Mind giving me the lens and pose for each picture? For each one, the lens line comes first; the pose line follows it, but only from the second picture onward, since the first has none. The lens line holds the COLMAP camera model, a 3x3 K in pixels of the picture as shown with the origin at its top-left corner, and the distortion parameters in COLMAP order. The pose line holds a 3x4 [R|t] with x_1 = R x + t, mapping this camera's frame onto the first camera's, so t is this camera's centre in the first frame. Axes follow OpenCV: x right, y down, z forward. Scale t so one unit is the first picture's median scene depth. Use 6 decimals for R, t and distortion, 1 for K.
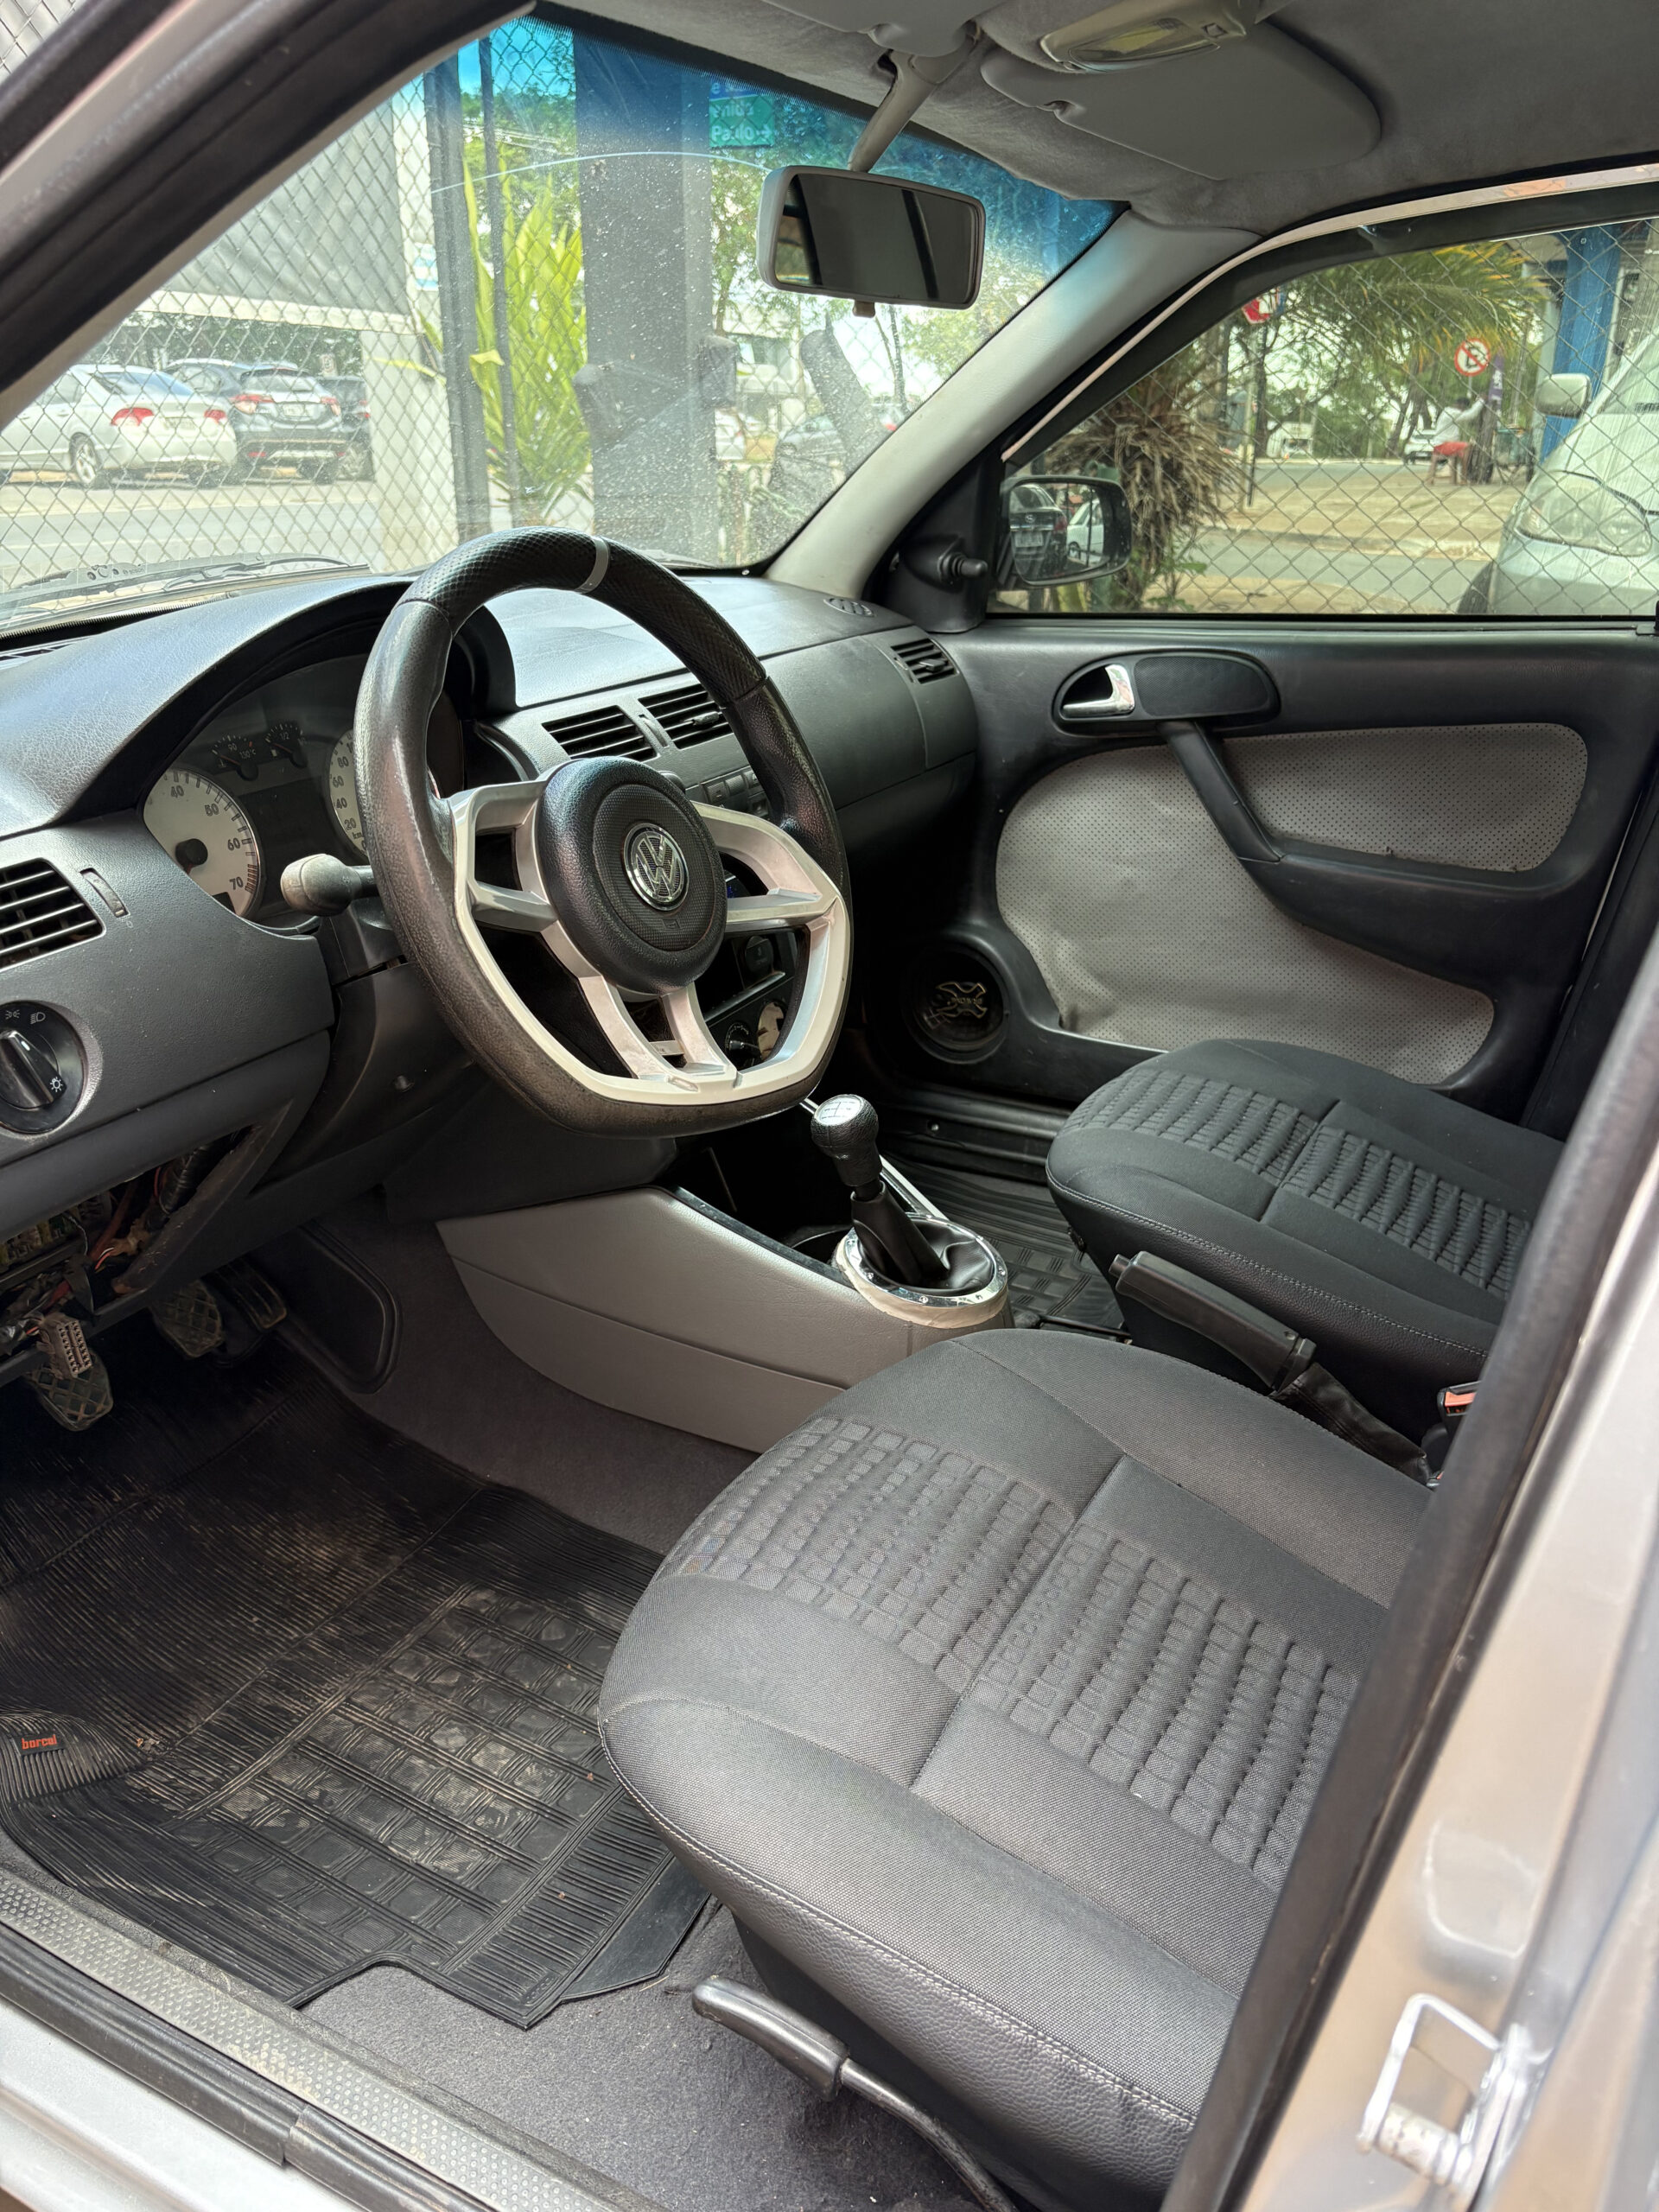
lens RADIAL K [[1691.3, 0, 834.6], [0, 1691.3, 1091.1], [0, 0, 1]] dist [0.028912, -0.002104]
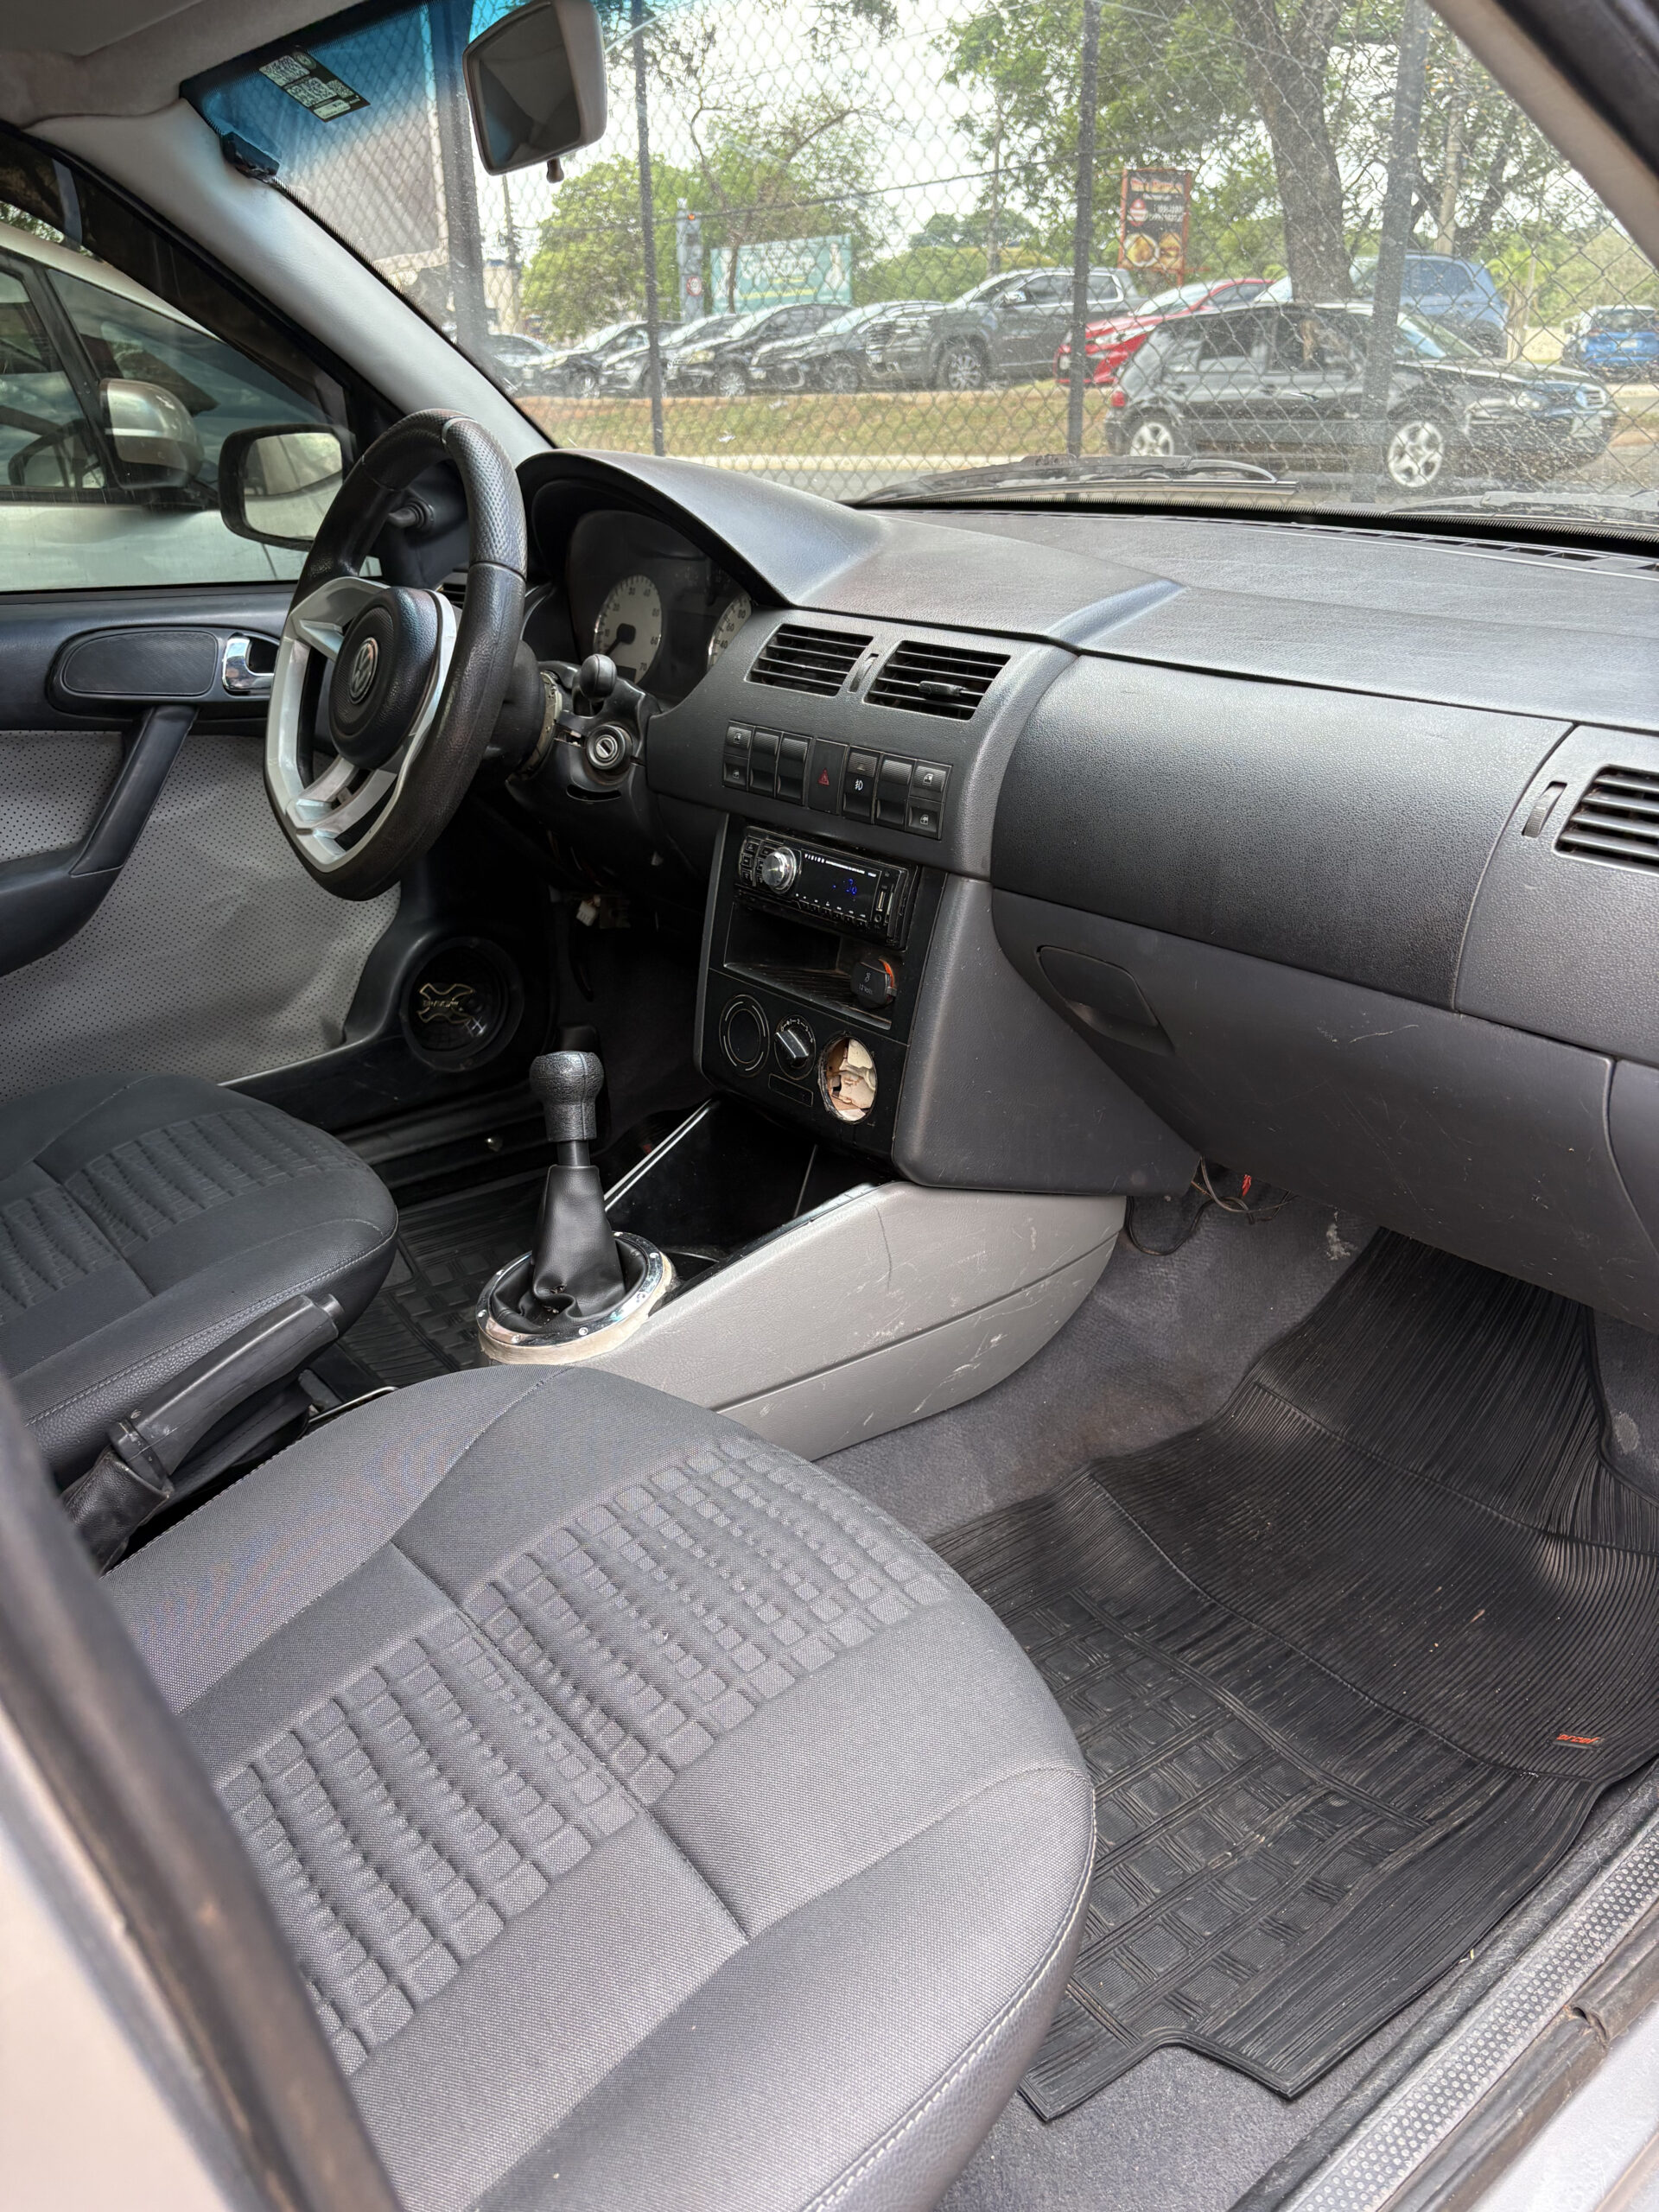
lens RADIAL K [[1691.3, 0, 834.6], [0, 1691.3, 1091.1], [0, 0, 1]] dist [0.028912, -0.002104]
pose [[-0.414551, 0.360585, -0.835539, 0.712353], [-0.312944, 0.805667, 0.502959, -0.475255], [0.854526, 0.469979, -0.221147, 1.282235]]
